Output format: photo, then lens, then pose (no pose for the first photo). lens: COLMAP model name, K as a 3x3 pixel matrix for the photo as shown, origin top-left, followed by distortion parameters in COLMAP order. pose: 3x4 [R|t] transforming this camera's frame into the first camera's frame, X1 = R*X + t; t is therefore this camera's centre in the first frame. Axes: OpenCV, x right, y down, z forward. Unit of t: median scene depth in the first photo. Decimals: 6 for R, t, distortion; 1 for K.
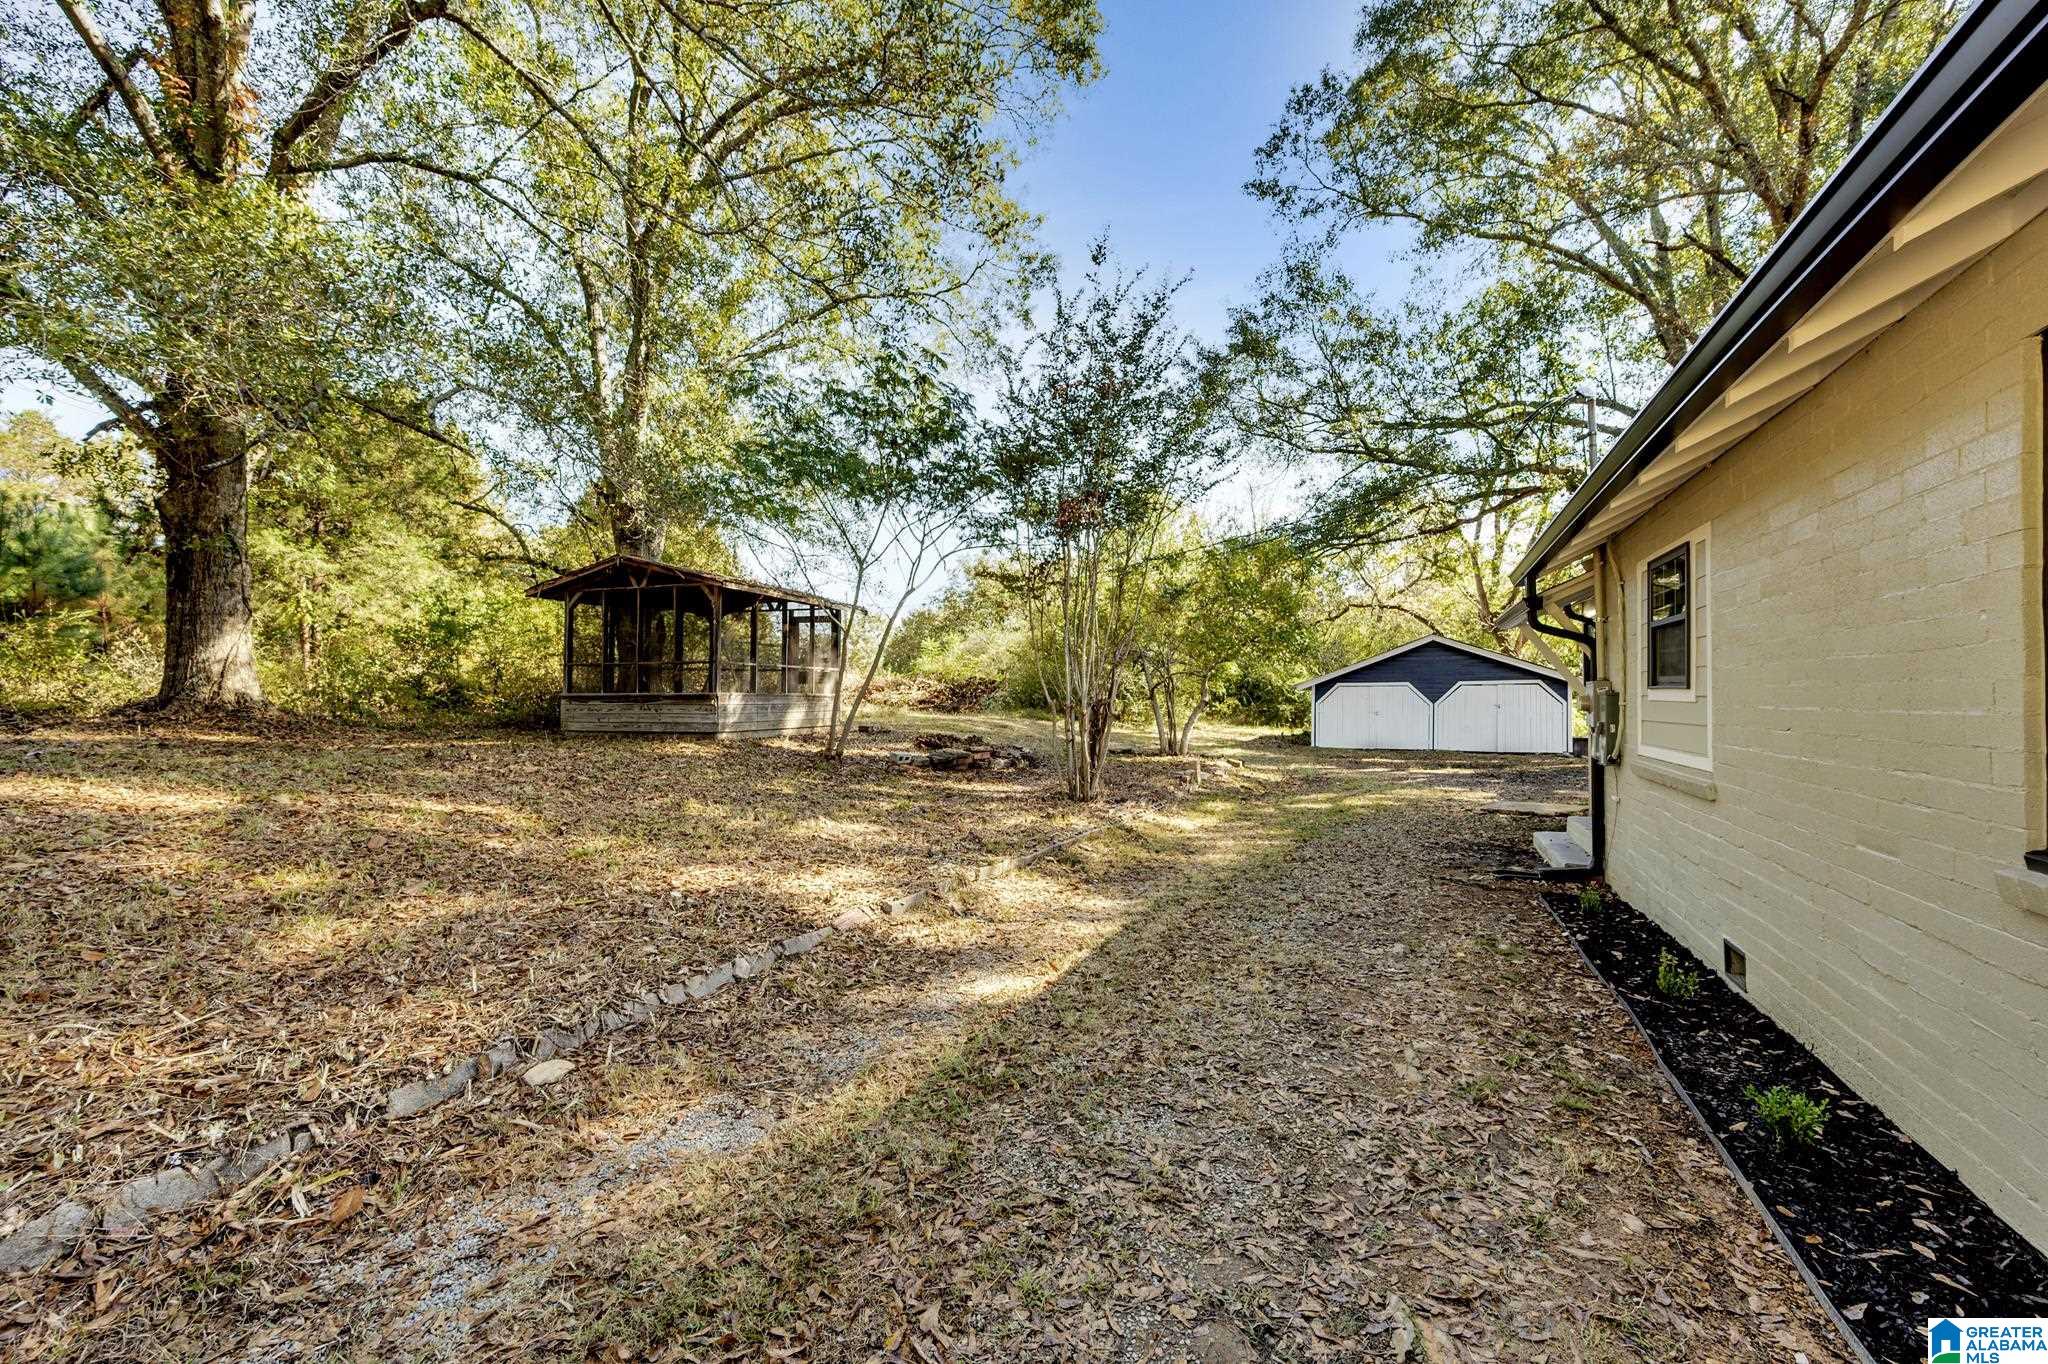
lens RADIAL K [[799.8, 0, 1024.3], [0, 799.8, 690.0], [0, 0, 1]] dist [-0.000982, -0.000219]
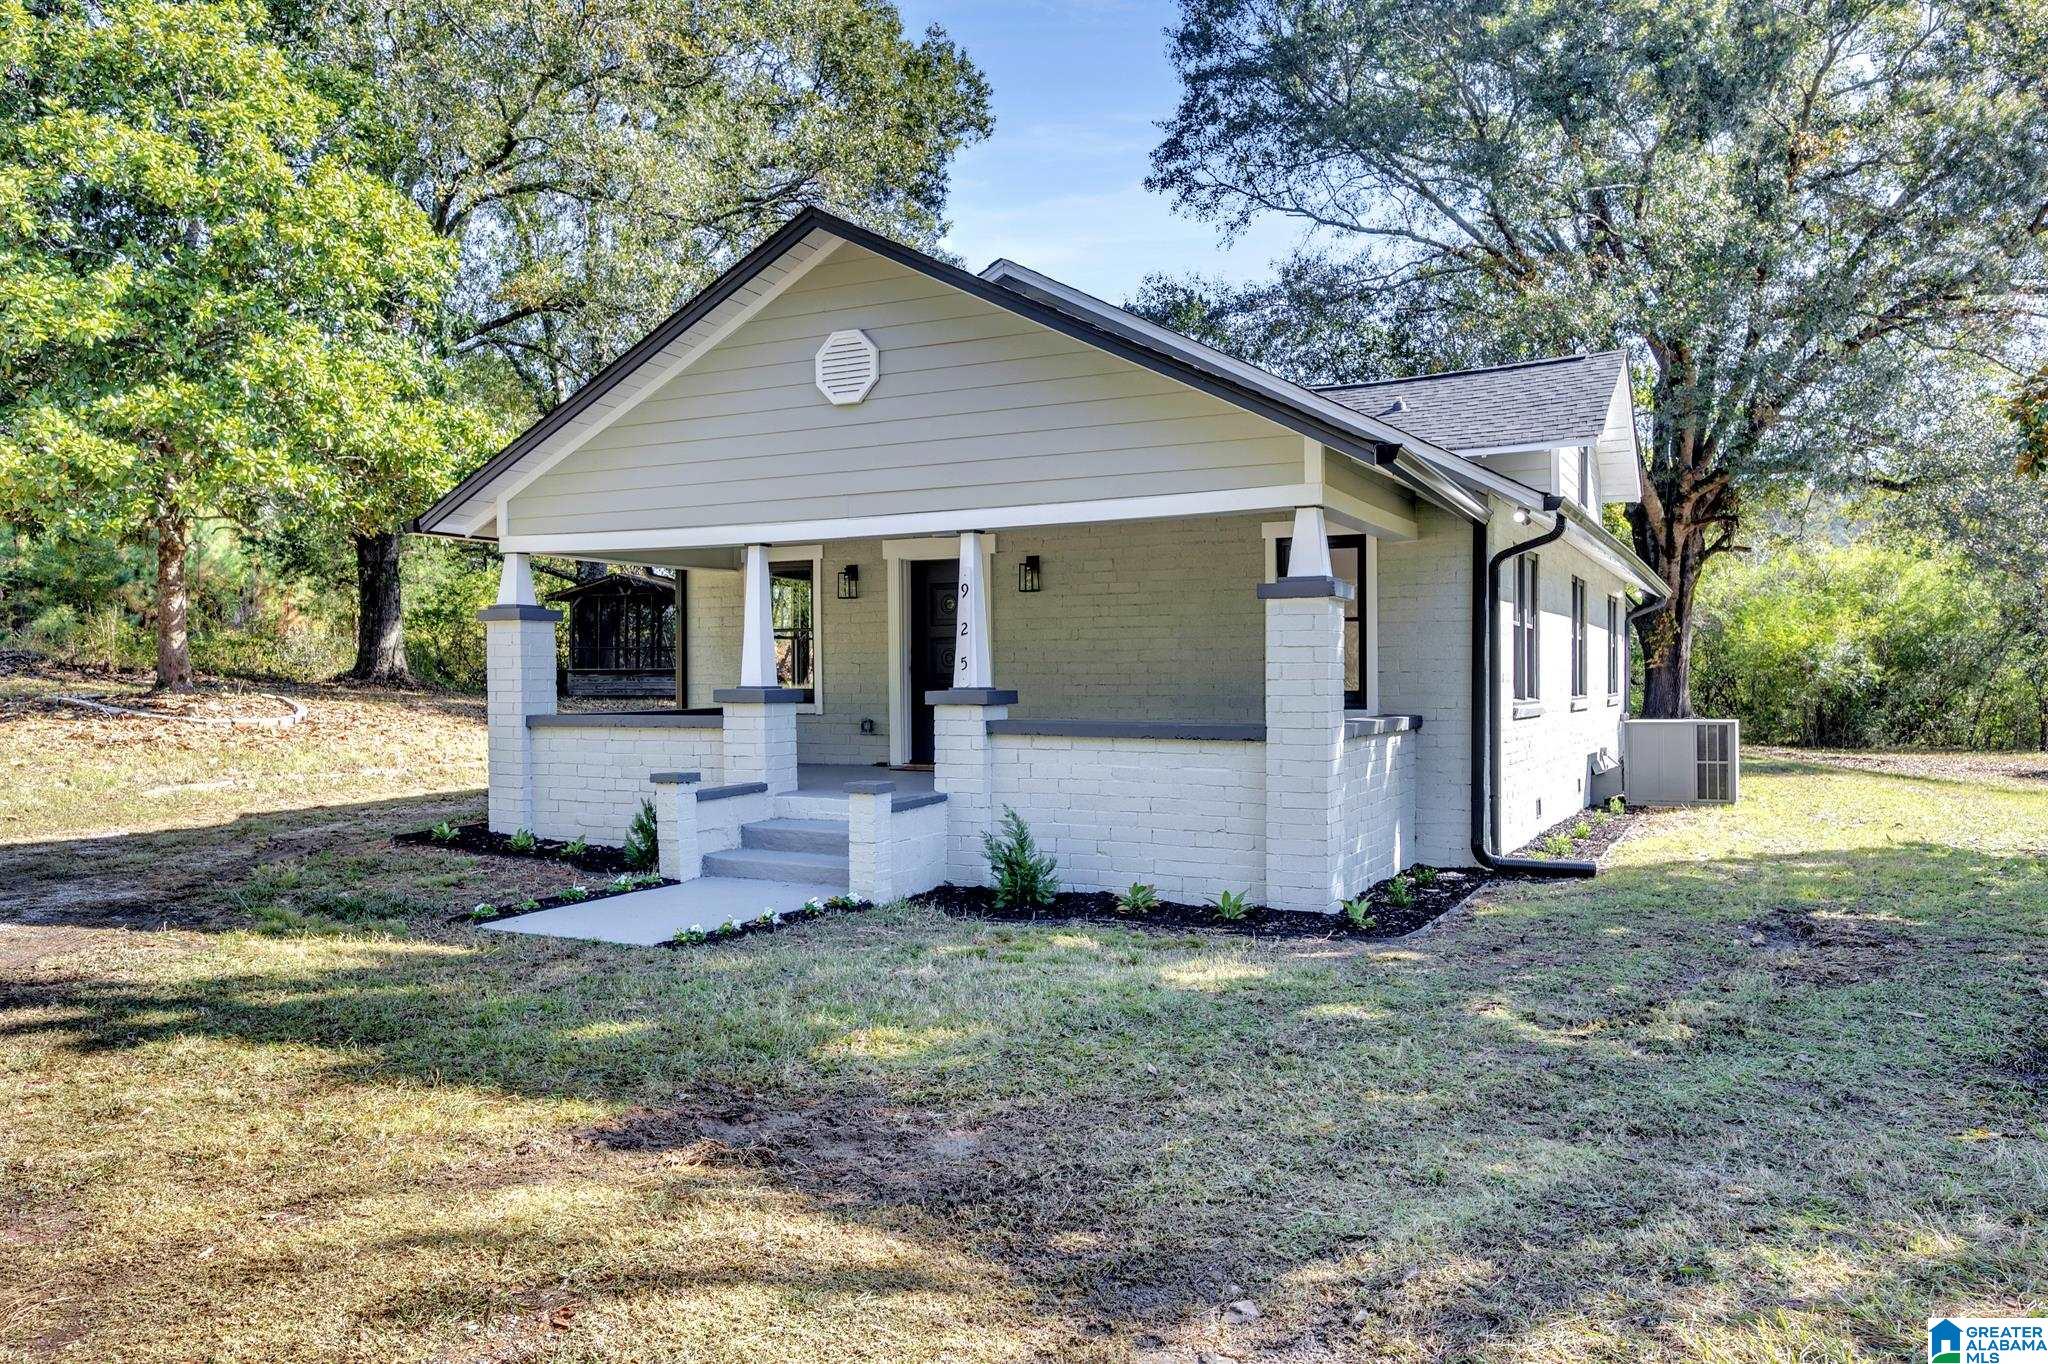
lens RADIAL K [[1455.3, 0, 1024.0], [0, 1455.3, 682.0], [0, 0, 1]] dist [-0.002005, -0.000479]
pose [[0.999587, -0.000262, -0.028743, 0.254561], [0.000522, 0.999959, 0.009039, 0.003815], [0.028739, -0.009050, 0.999546, -1.335839]]
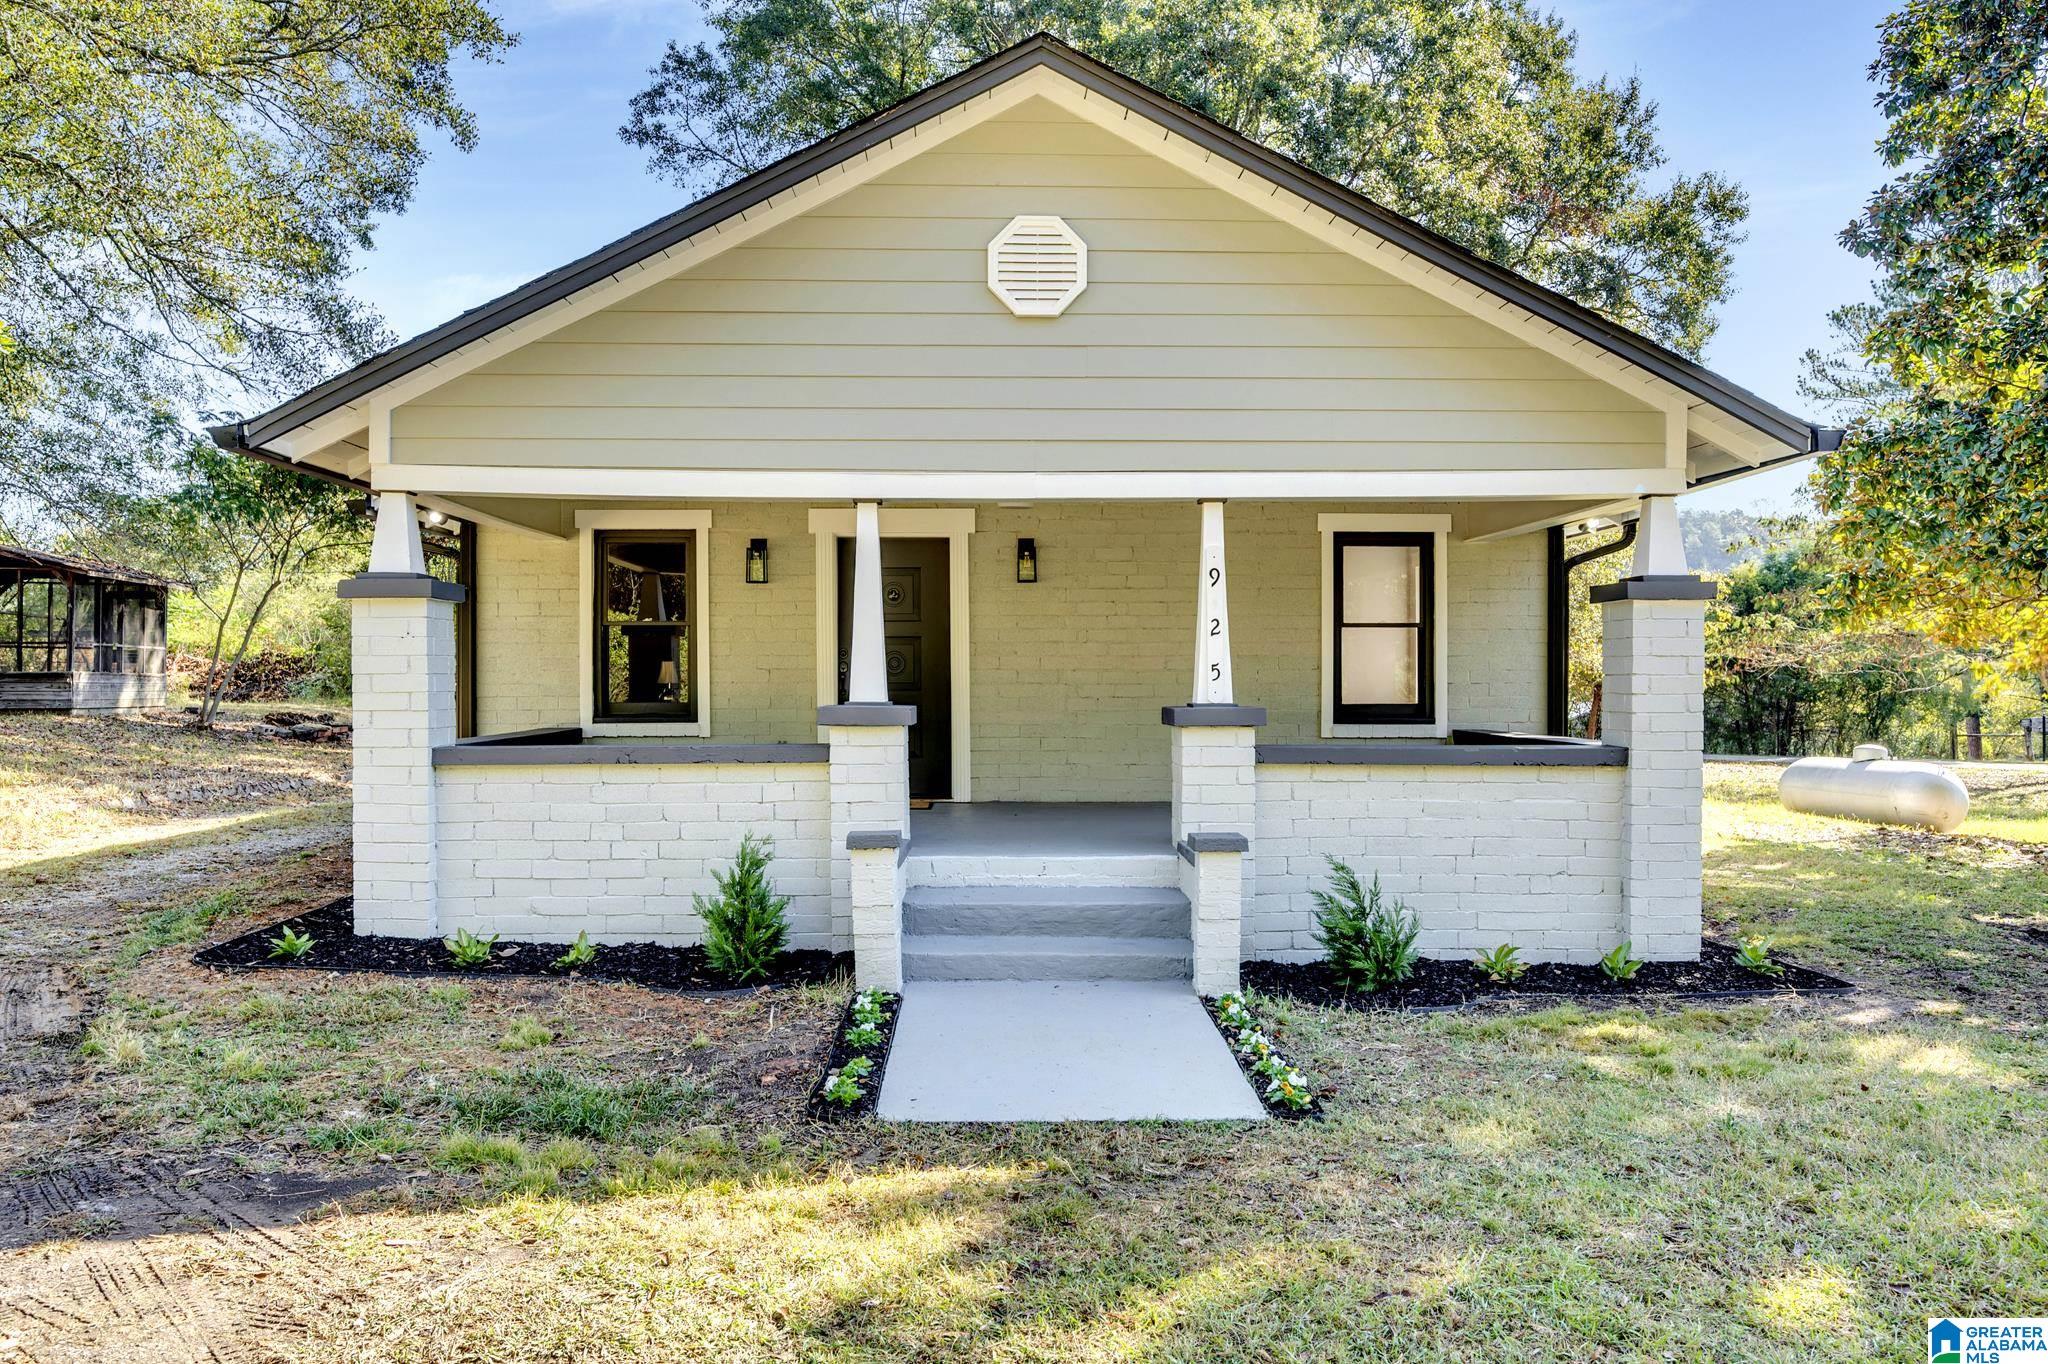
lens RADIAL K [[1455.3, 0, 1024.0], [0, 1455.3, 682.0], [0, 0, 1]] dist [-0.002005, -0.000479]
pose [[0.891973, 0.003332, 0.452076, -0.105534], [-0.005506, 0.999979, 0.003493, 0.003424], [-0.452054, -0.005604, 0.891973, -1.079360]]
